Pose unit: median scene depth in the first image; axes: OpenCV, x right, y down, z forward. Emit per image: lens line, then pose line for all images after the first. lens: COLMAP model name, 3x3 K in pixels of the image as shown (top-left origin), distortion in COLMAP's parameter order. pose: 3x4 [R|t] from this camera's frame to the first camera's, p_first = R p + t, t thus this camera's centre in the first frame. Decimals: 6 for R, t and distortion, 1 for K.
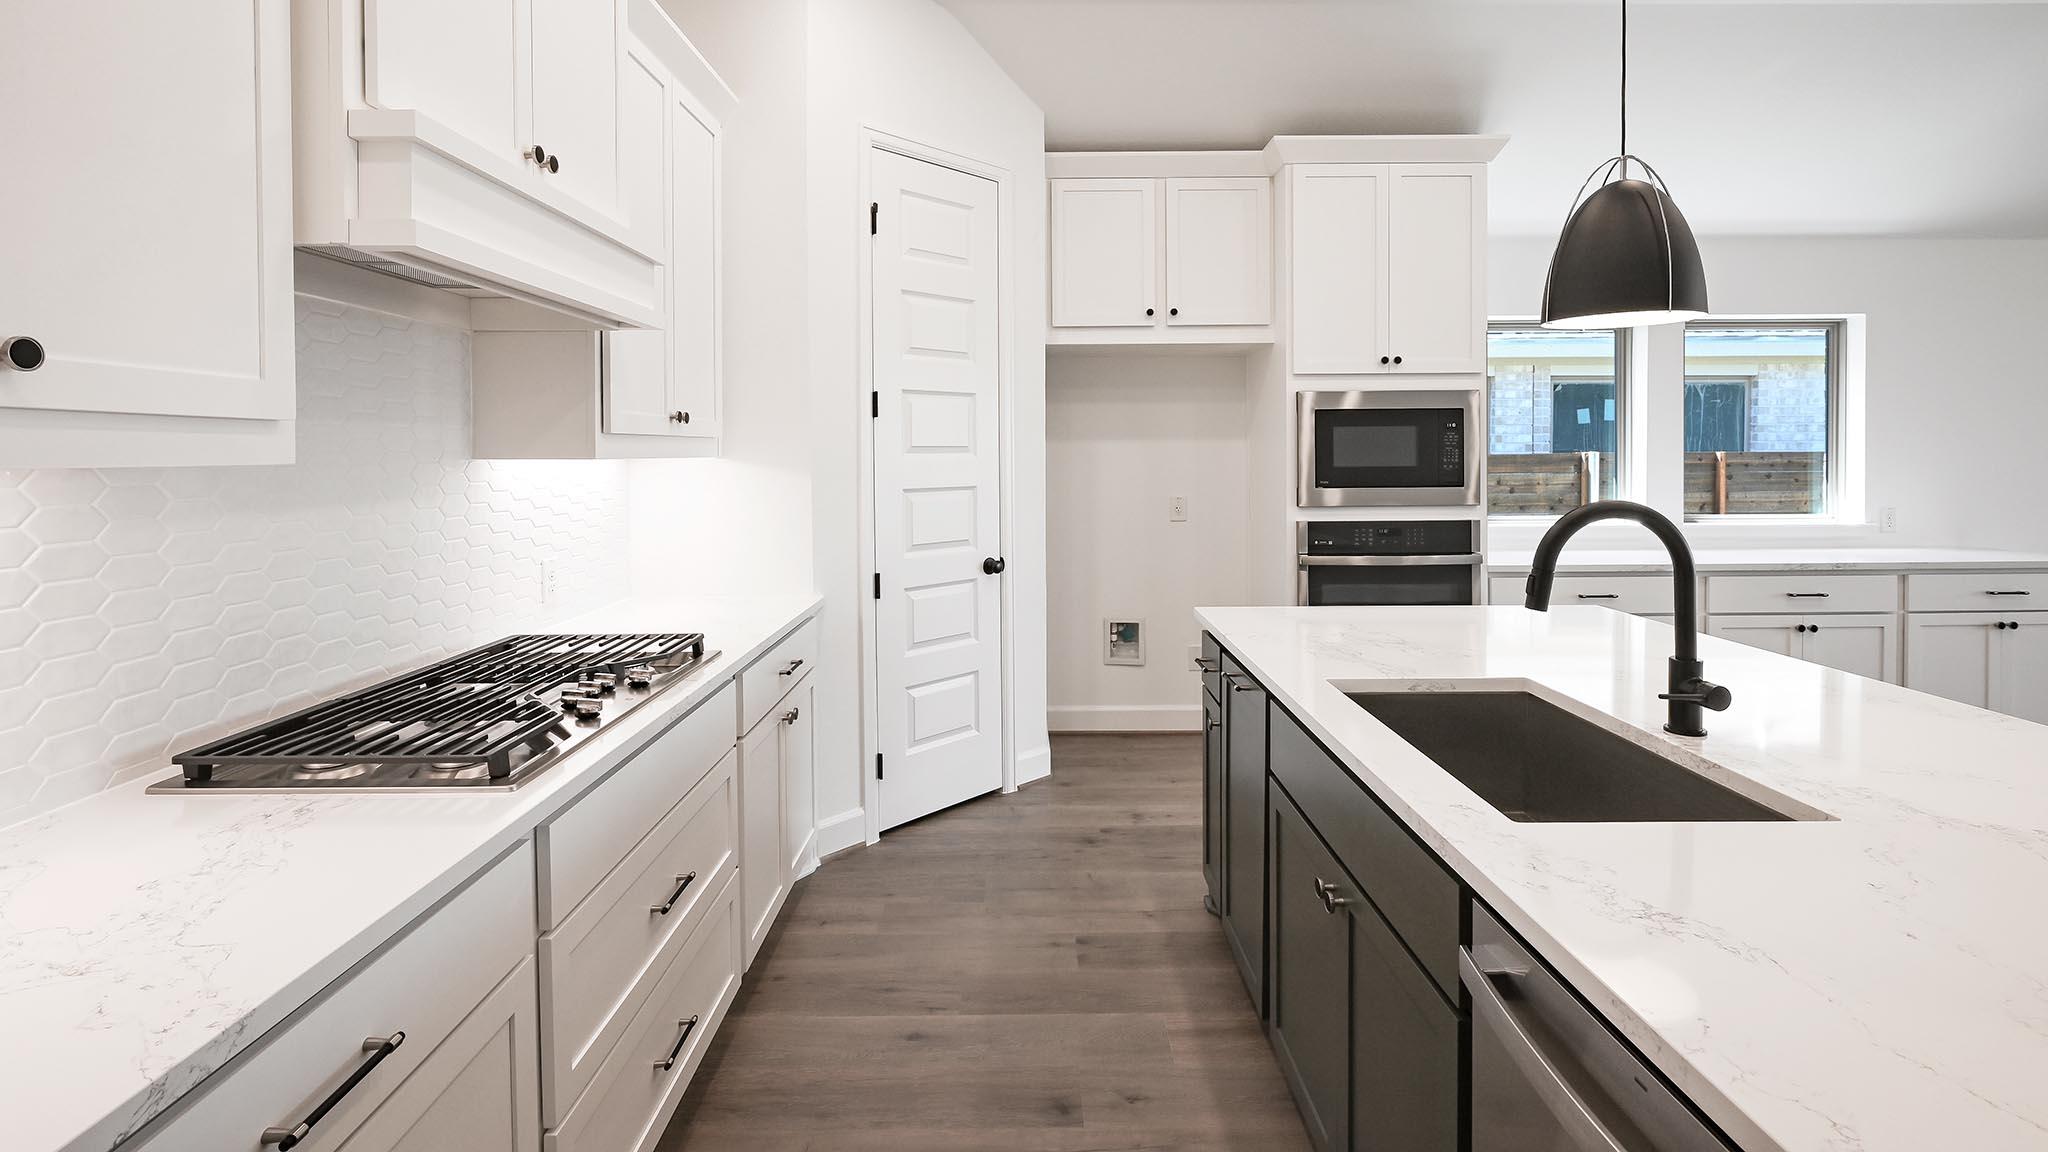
lens RADIAL K [[917.5, 0, 1016.3], [0, 917.5, 467.3], [0, 0, 1]] dist [0.002444, 0.000340]
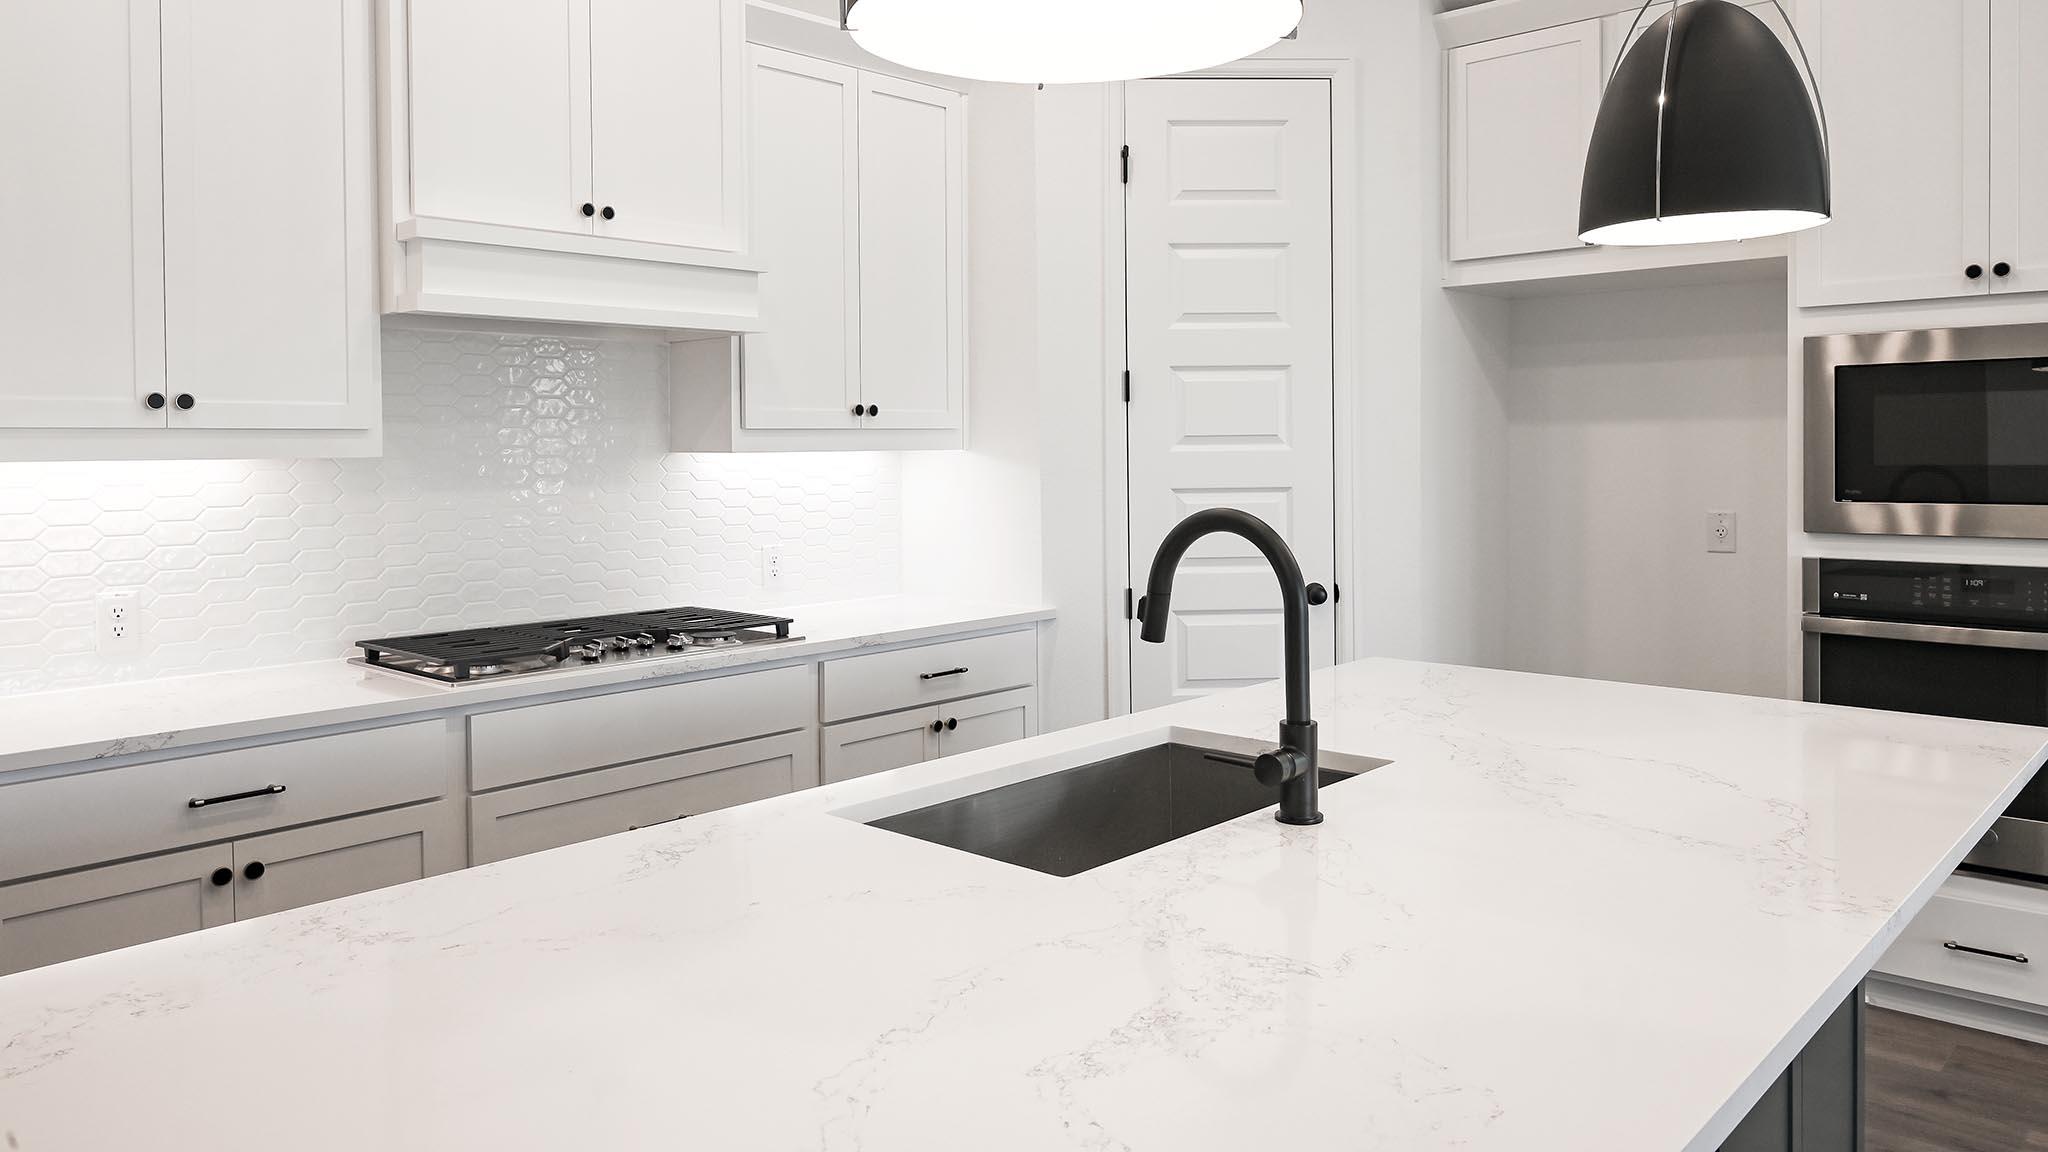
lens RADIAL K [[1405.0, 0, 1023.8], [0, 1405.0, 461.5], [0, 0, 1]] dist [0.018582, -0.000735]
pose [[0.740678, 0.005151, -0.671841, 0.655477], [-0.004843, 0.999986, 0.002328, -0.002730], [0.671843, 0.001530, 0.740692, -0.010984]]
